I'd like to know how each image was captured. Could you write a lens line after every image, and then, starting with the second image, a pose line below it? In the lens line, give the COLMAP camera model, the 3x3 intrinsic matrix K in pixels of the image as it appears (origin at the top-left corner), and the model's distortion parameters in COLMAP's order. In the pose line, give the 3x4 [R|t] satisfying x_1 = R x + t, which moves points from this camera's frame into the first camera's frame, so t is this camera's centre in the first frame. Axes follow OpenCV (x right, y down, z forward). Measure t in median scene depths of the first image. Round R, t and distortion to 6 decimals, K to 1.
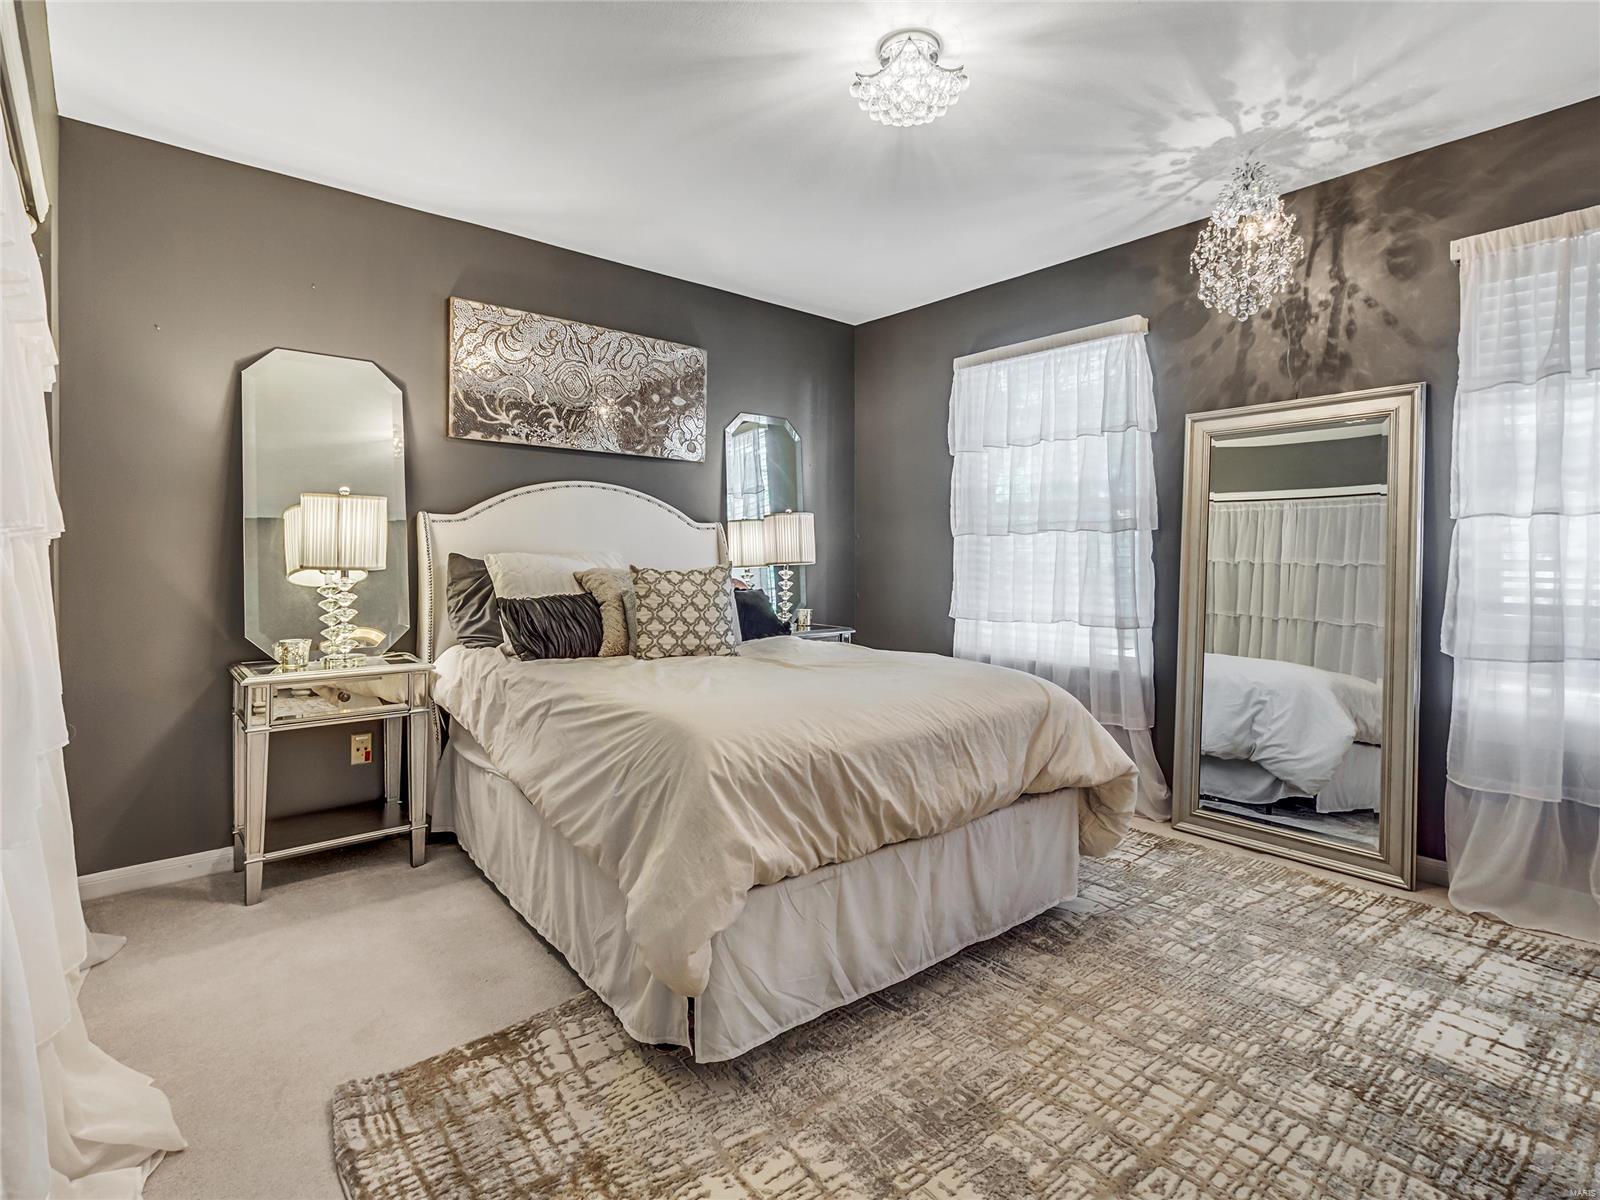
lens RADIAL K [[787.8, 0, 827.6], [0, 787.8, 572.6], [0, 0, 1]] dist [0.001241, -0.000833]
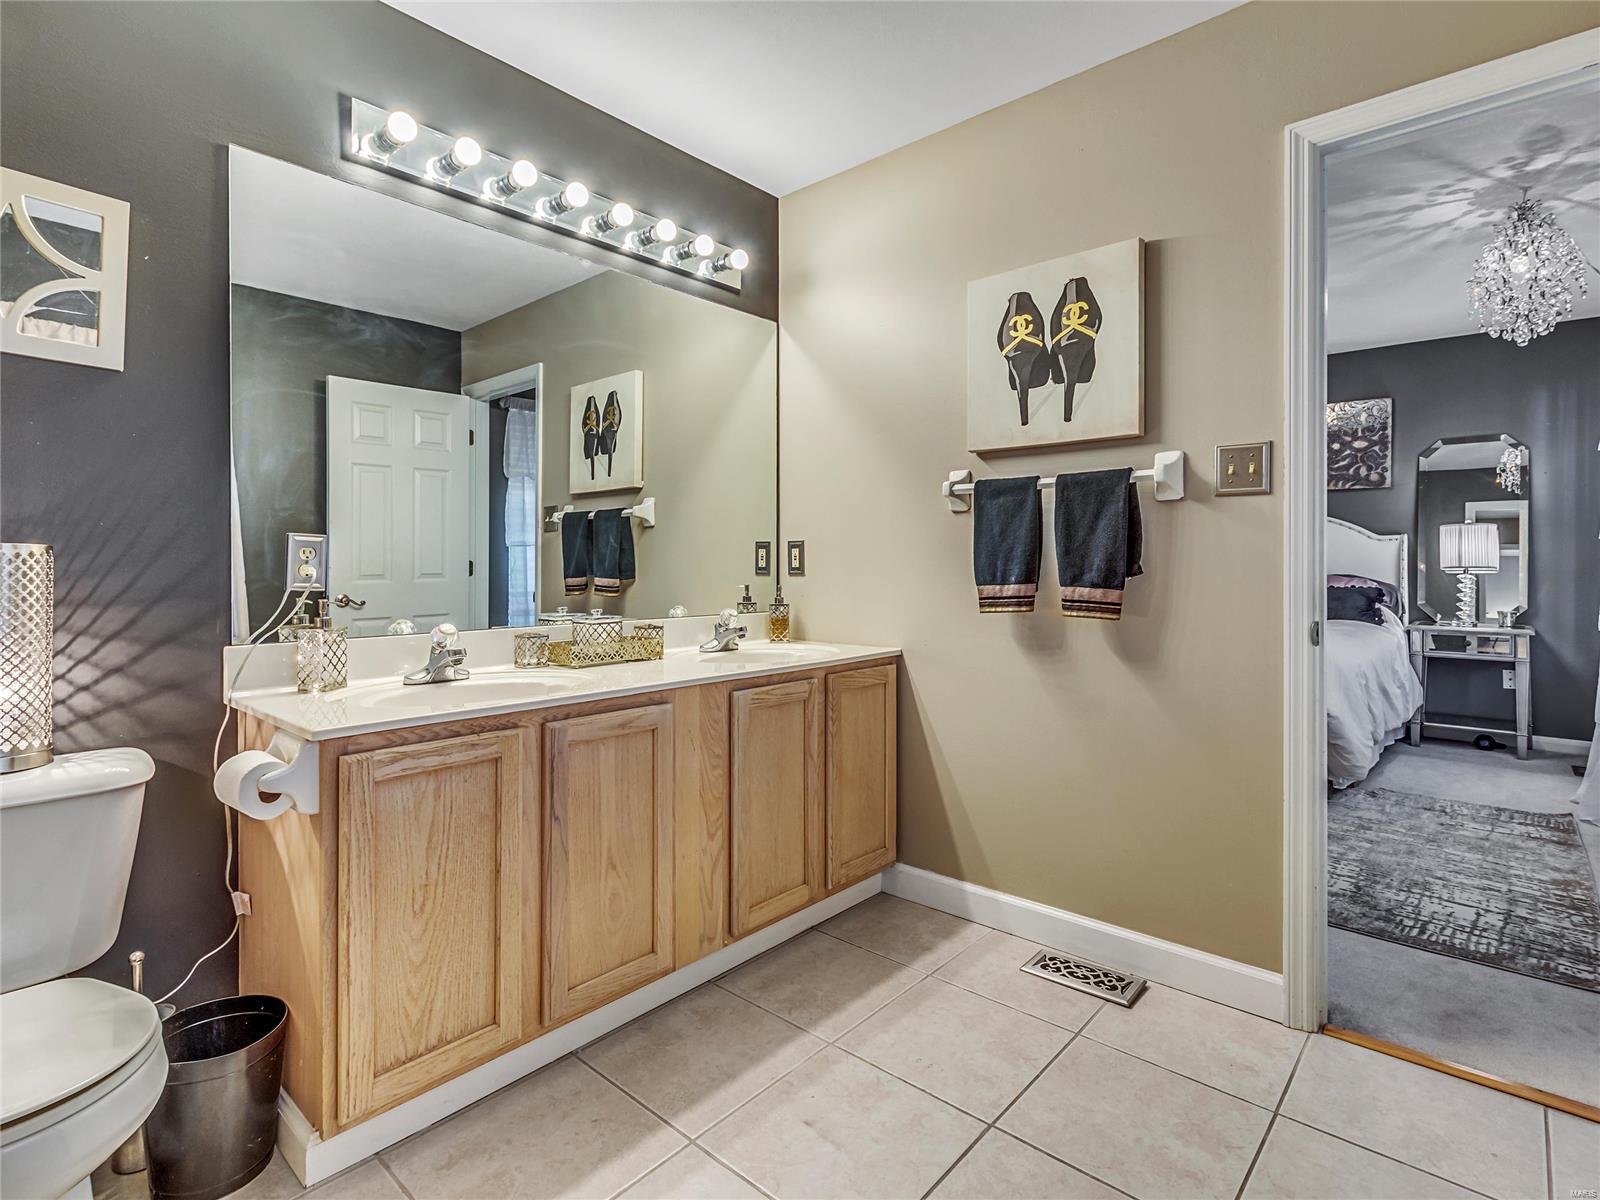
lens RADIAL K [[787.8, 0, 823.7], [0, 787.8, 562.7], [0, 0, 1]] dist [0.001241, -0.000833]
pose [[0.134811, -0.000552, -0.990871, 1.167521], [-0.022884, 0.999731, -0.003671, 0.006335], [0.990607, 0.023170, 0.134762, -0.071584]]
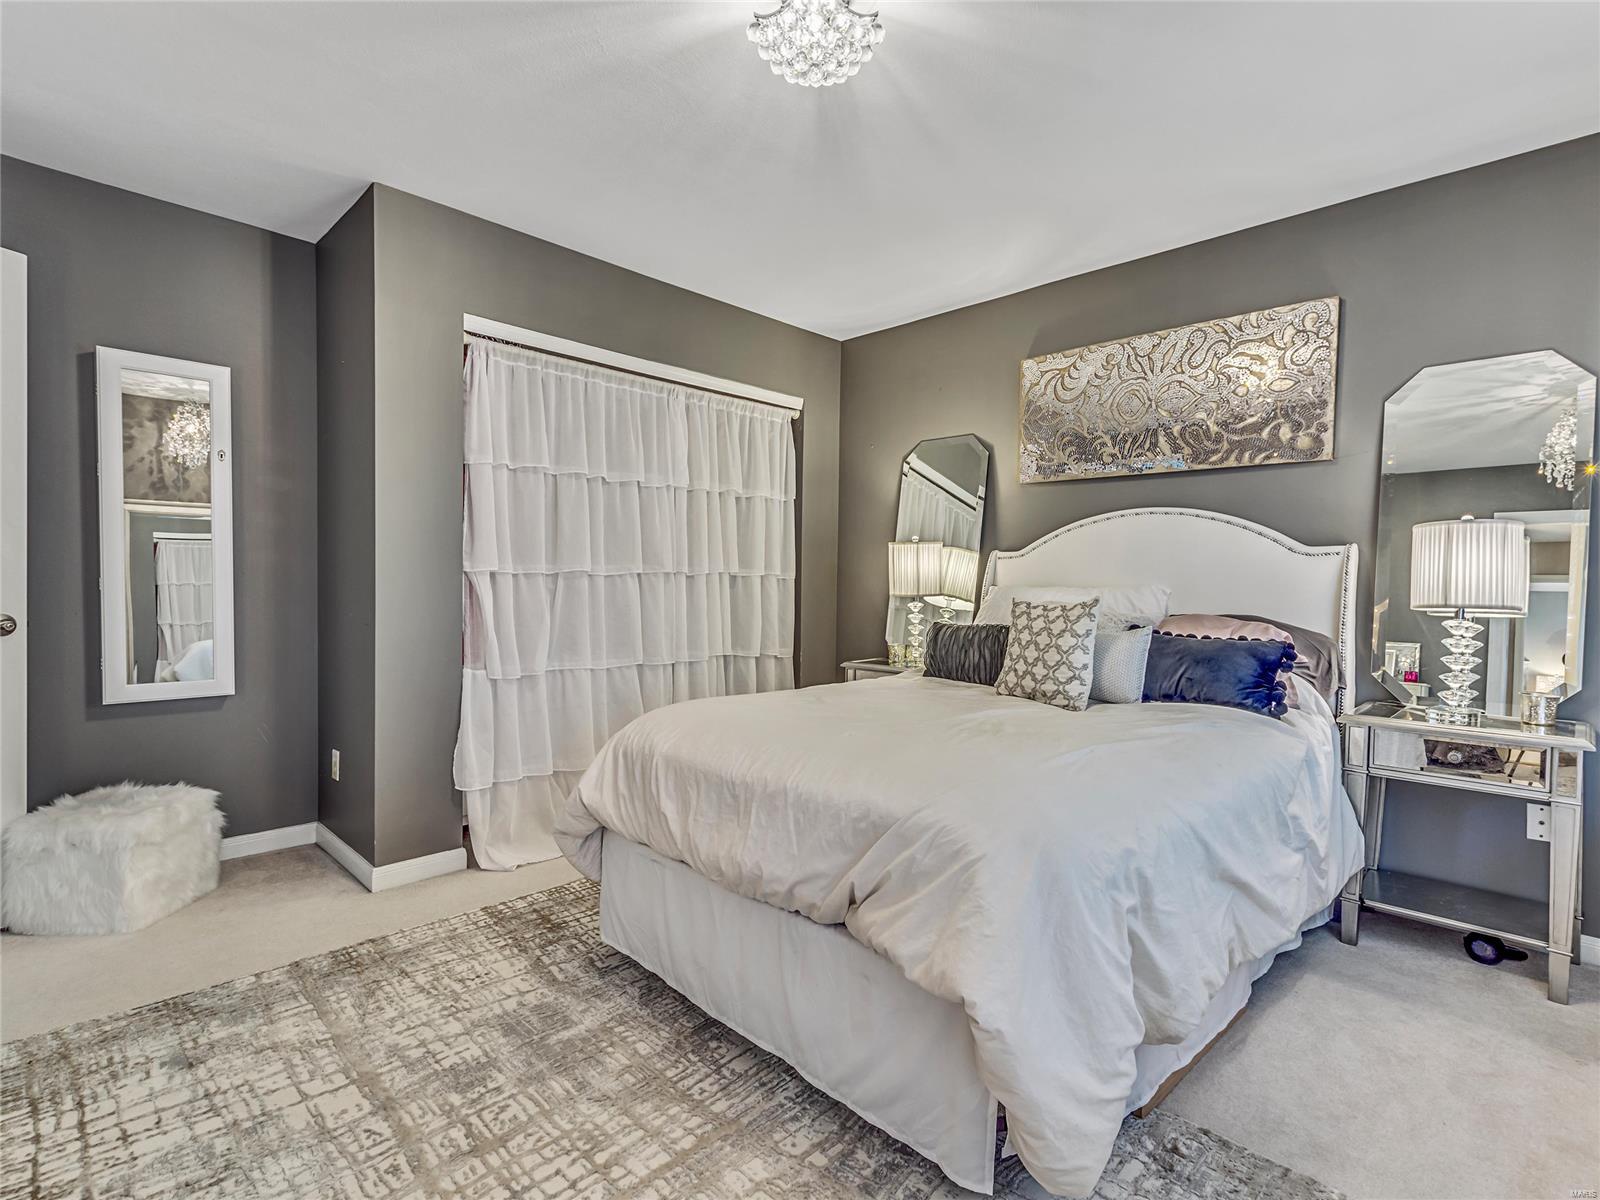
lens RADIAL K [[787.8, 0, 799.1], [0, 787.8, 605.8], [0, 0, 1]] dist [0.001241, -0.000833]
pose [[0.083306, 0.025149, -0.996207, 0.608265], [-0.039254, 0.998988, 0.021937, -0.008971], [0.995751, 0.037278, 0.084208, 0.577694]]
